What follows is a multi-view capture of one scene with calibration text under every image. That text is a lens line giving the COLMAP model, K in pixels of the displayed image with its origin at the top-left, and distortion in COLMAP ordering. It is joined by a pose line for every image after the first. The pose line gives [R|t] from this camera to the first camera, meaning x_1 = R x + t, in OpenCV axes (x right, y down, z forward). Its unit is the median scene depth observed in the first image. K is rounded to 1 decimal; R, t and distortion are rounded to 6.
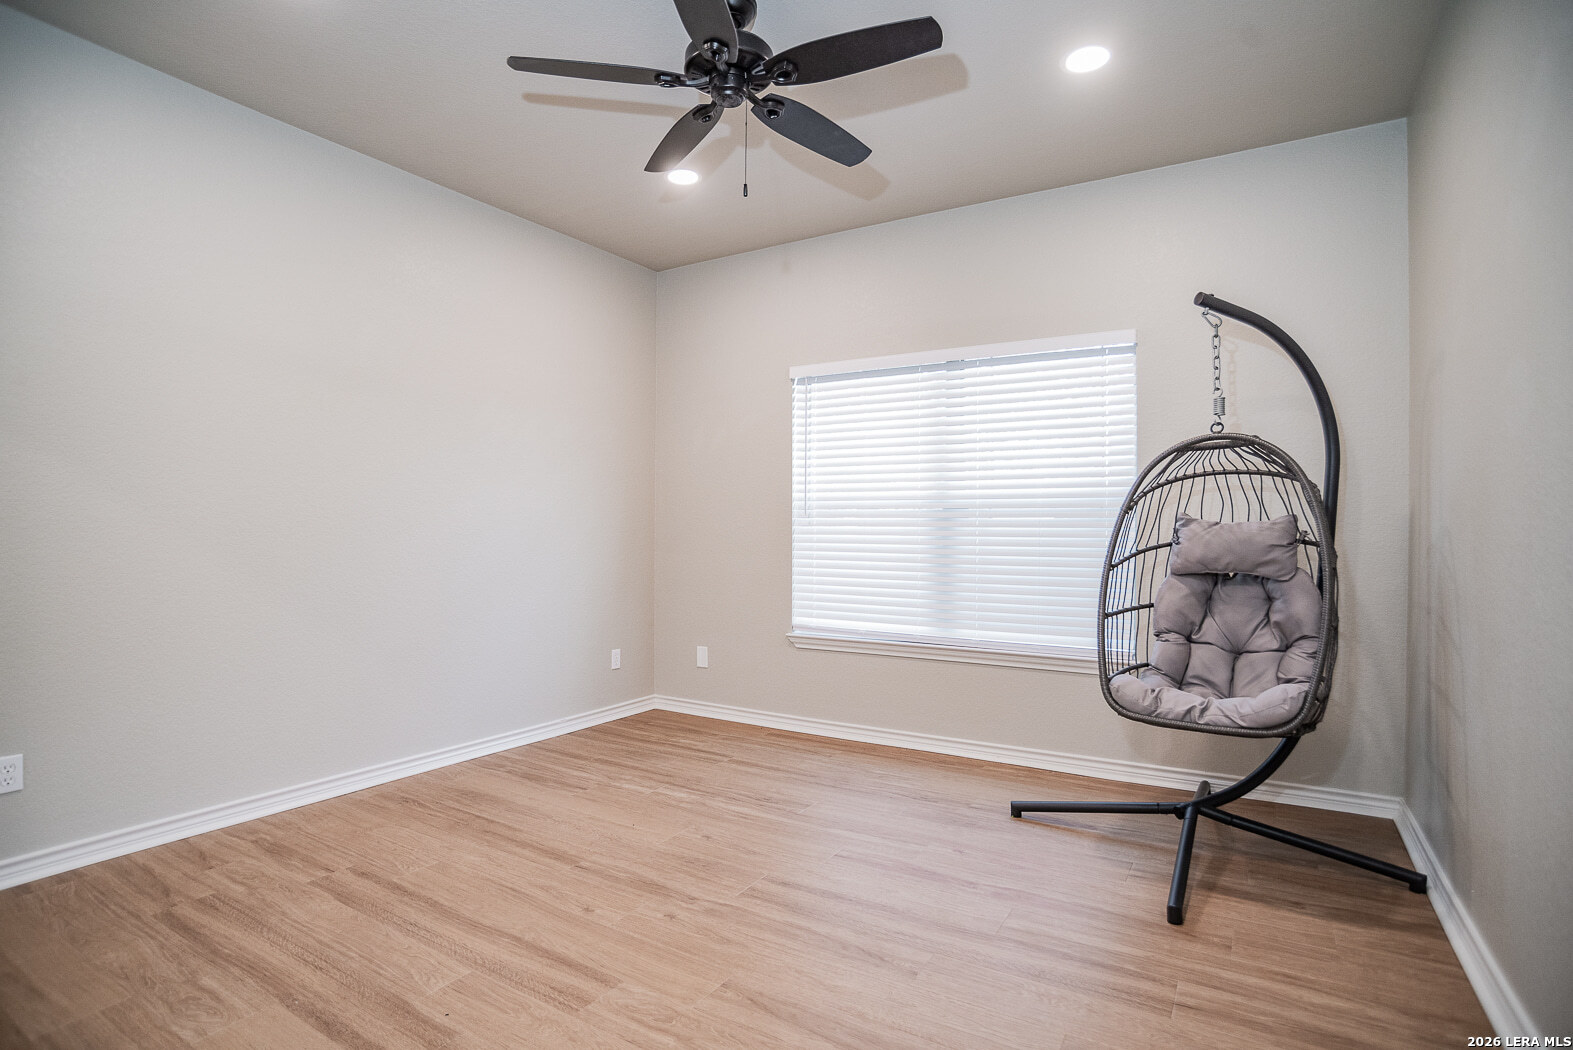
lens RADIAL K [[793.4, 0, 758.0], [0, 793.4, 532.1], [0, 0, 1]] dist [-0.095777, 0.043286]
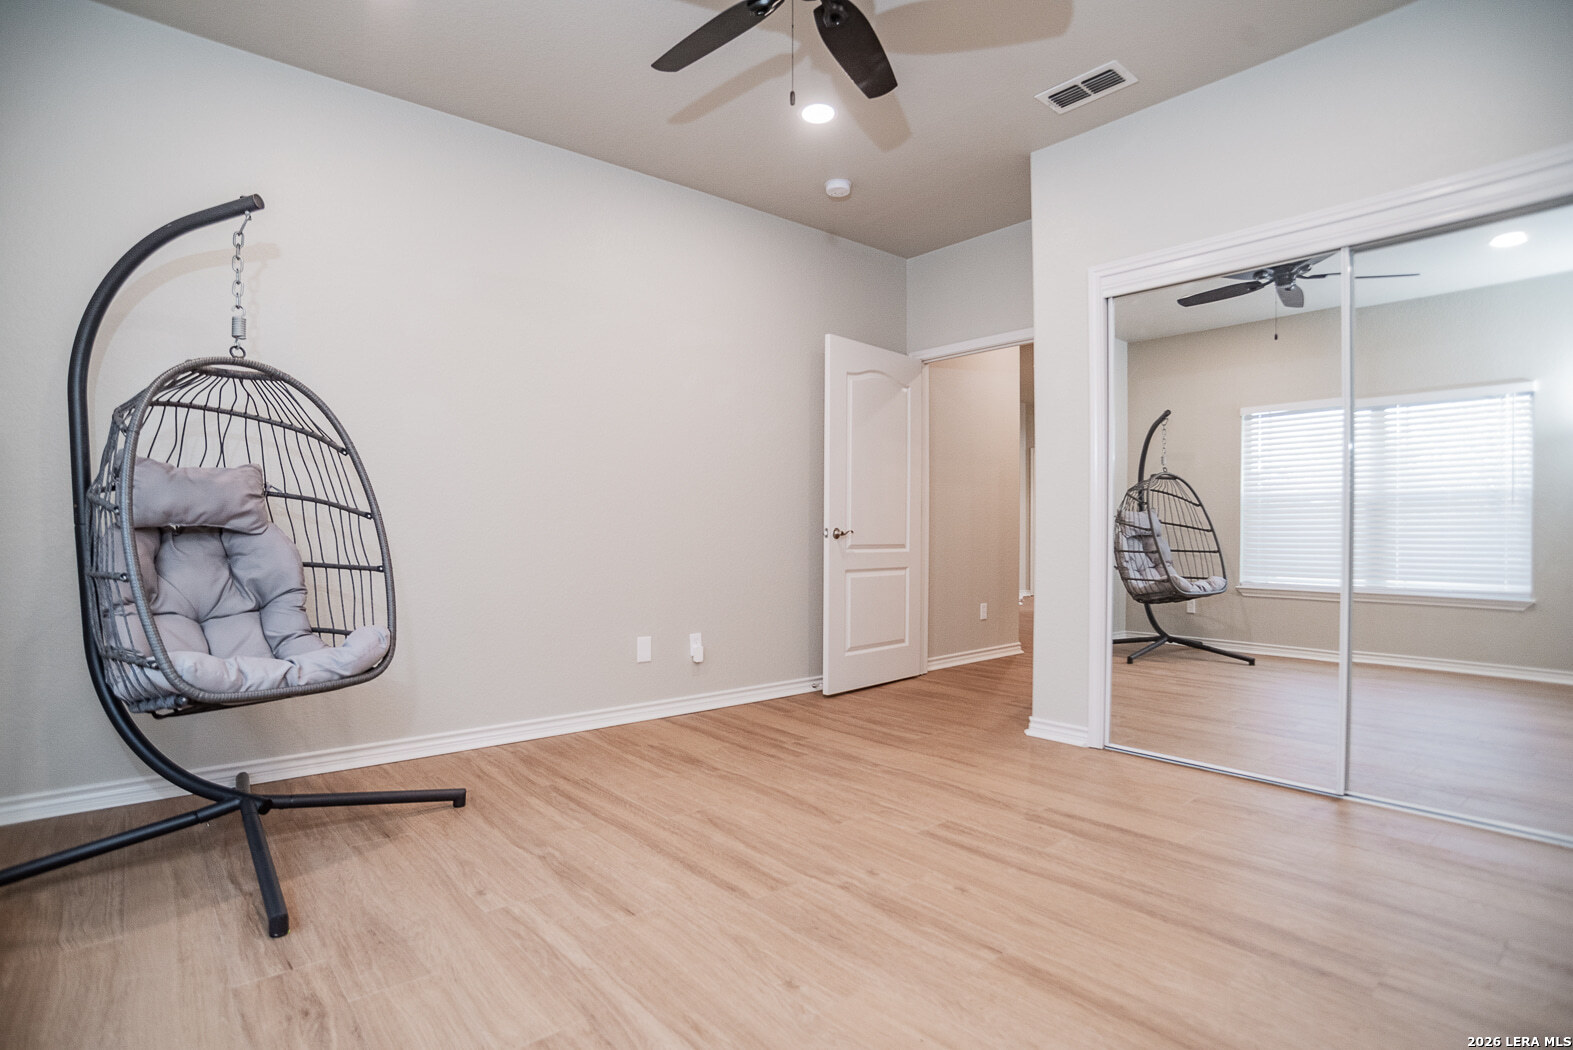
lens RADIAL K [[793.4, 0, 758.0], [0, 793.4, 532.1], [0, 0, 1]] dist [-0.095777, 0.043286]
pose [[-0.950932, -0.002122, 0.309393, -0.253347], [0.000538, 0.999964, 0.008512, 0.058091], [-0.309400, 0.008261, -0.950896, 1.796802]]
